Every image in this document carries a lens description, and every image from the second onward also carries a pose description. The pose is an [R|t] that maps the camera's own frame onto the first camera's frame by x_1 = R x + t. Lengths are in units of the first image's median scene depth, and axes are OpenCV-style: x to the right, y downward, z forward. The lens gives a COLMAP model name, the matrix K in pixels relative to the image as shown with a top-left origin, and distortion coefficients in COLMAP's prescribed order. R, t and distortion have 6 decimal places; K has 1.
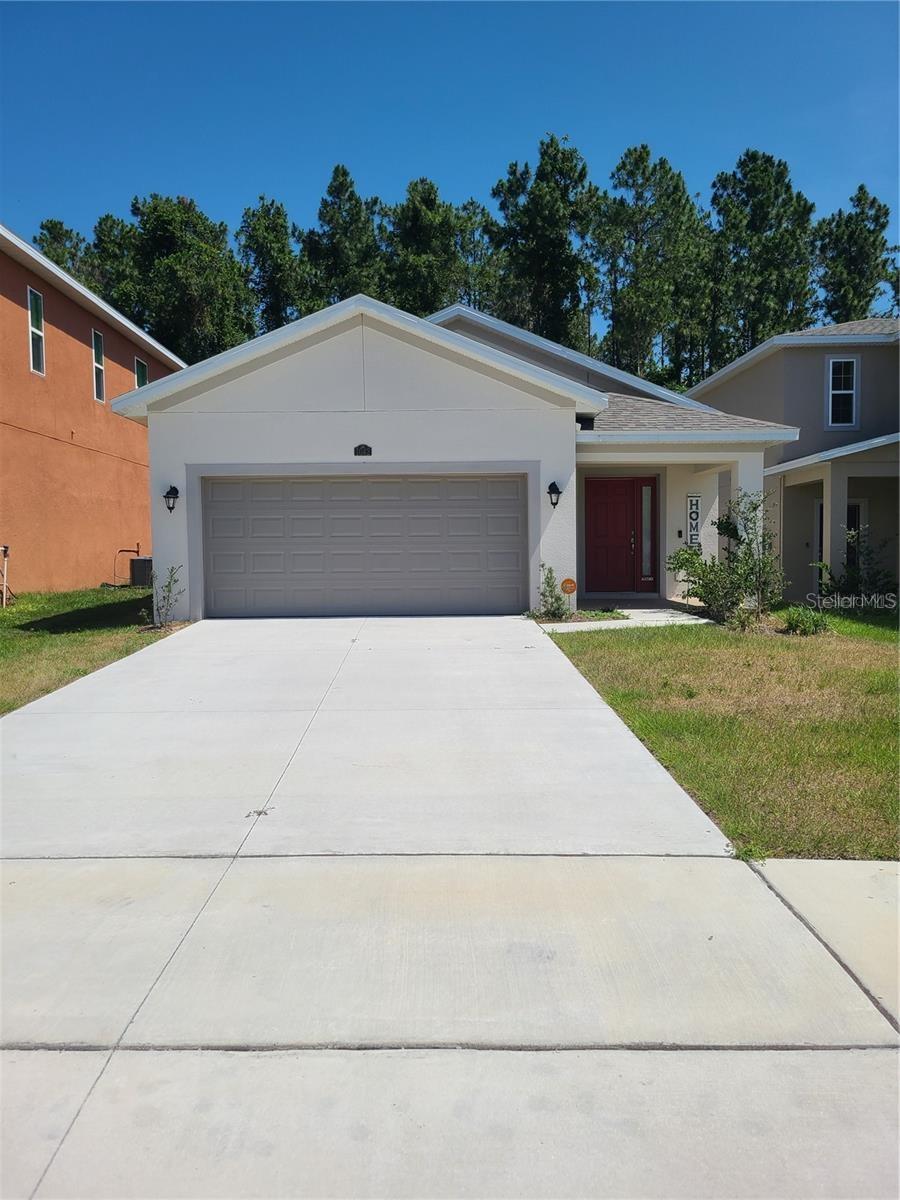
lens RADIAL K [[901.8, 0, 445.2], [0, 901.8, 597.4], [0, 0, 1]] dist [0.039870, -0.009674]
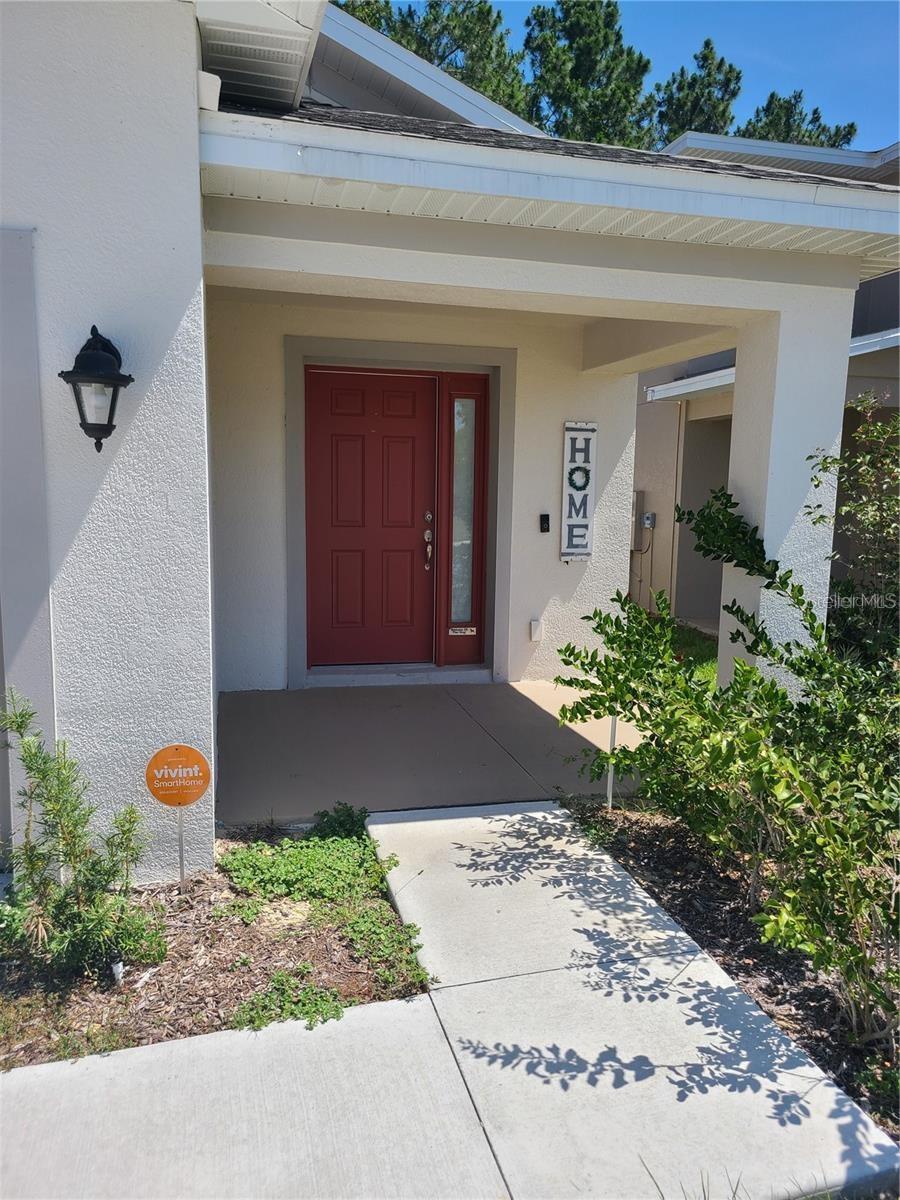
lens RADIAL K [[901.8, 0, 452.0], [0, 901.8, 605.5], [0, 0, 1]] dist [0.039870, -0.009674]
pose [[0.970725, -0.003855, 0.240162, 0.050798], [-0.016341, 0.996495, 0.082043, -0.026893], [-0.239636, -0.083565, 0.967260, 0.253606]]
